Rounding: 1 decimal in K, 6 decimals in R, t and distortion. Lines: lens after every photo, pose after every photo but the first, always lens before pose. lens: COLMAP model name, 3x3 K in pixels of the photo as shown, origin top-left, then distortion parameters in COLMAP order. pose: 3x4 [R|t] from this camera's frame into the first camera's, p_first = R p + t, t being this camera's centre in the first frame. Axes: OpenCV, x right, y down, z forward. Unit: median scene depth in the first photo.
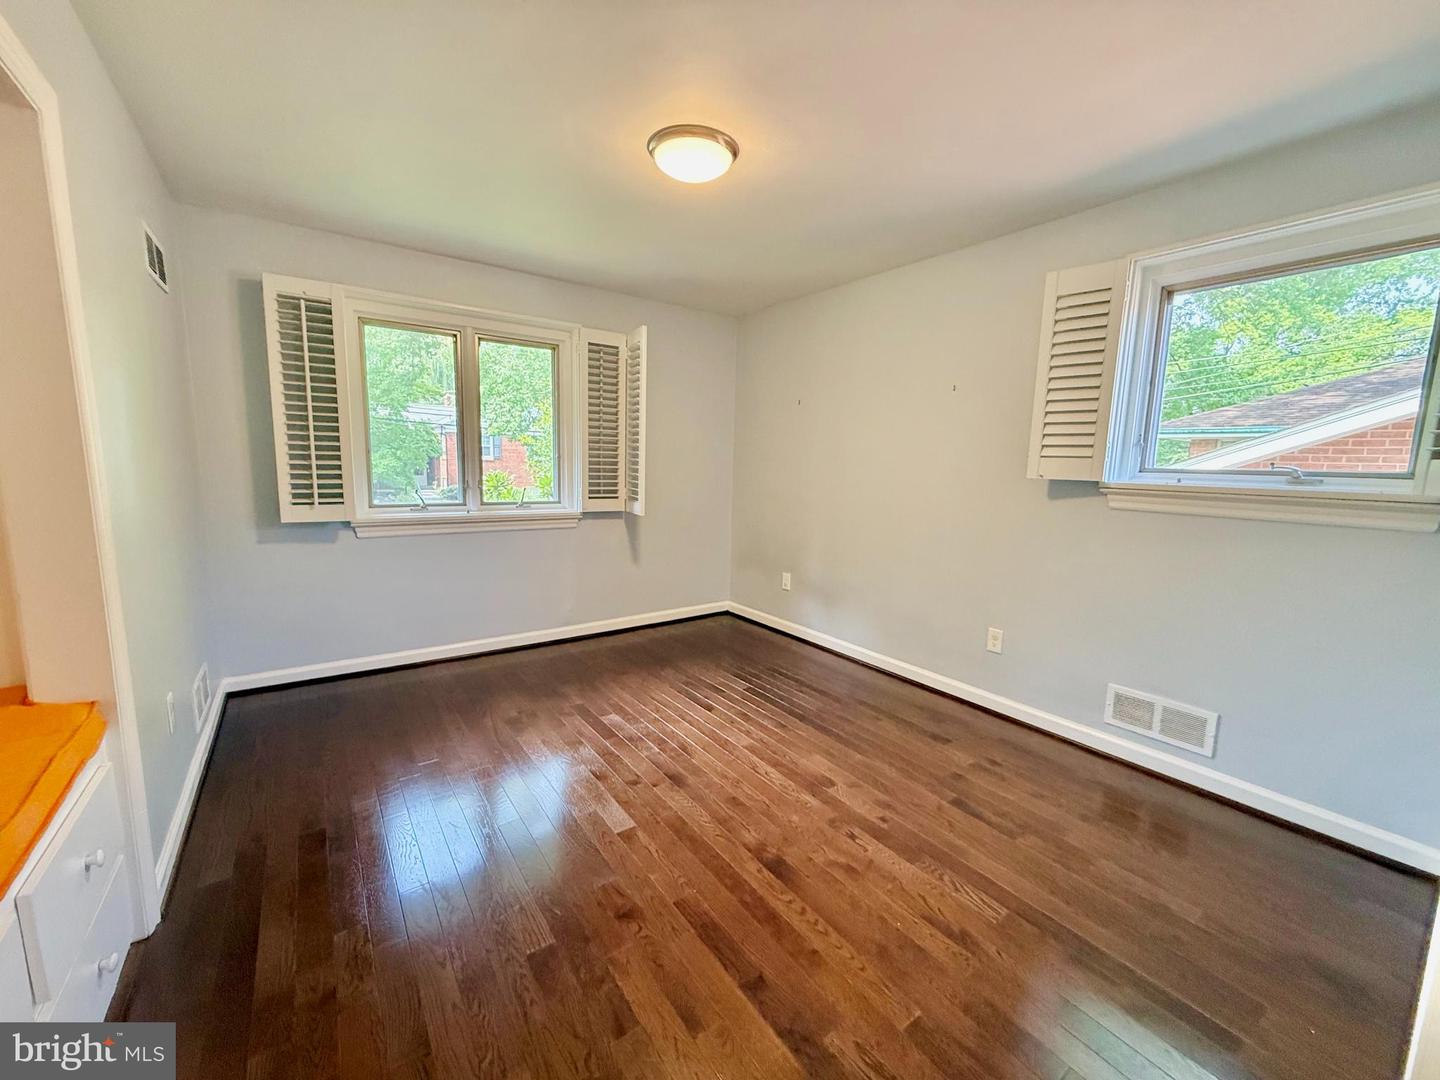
lens RADIAL K [[572.9, 0, 714.8], [0, 572.9, 539.4], [0, 0, 1]] dist [-0.002004, 0.000369]
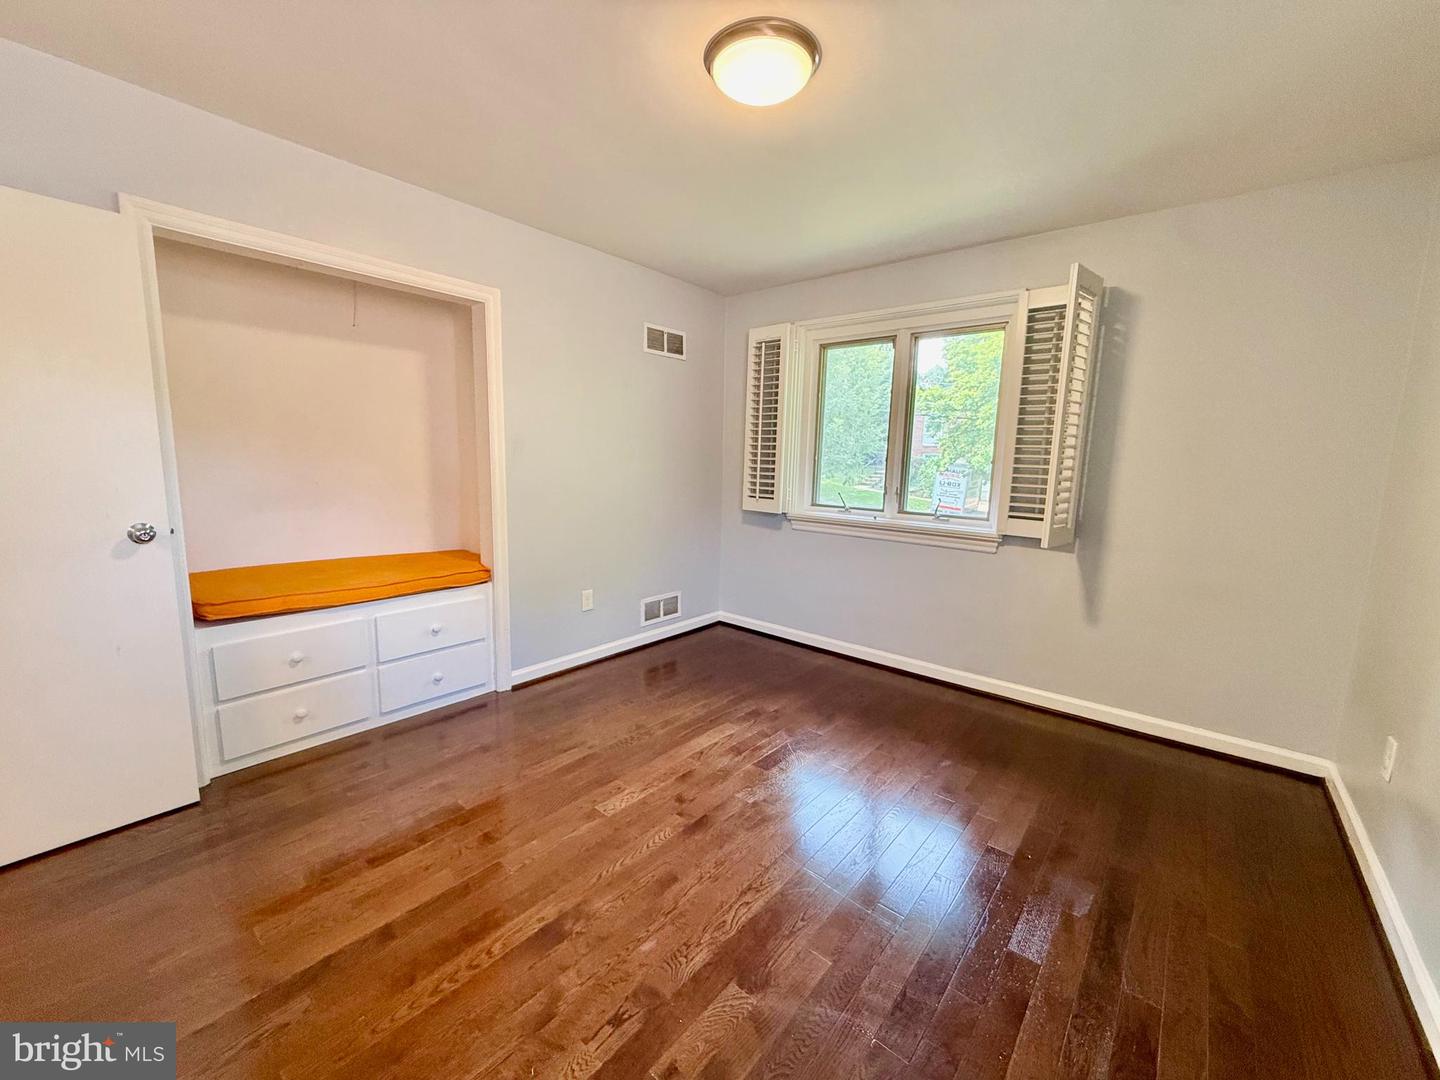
lens RADIAL K [[572.9, 0, 714.8], [0, 572.9, 539.4], [0, 0, 1]] dist [-0.002004, 0.000369]
pose [[0.248759, 0.120560, -0.961033, 0.584245], [-0.151714, 0.984825, 0.084274, -0.067239], [0.956610, 0.124838, 0.263275, 0.609233]]
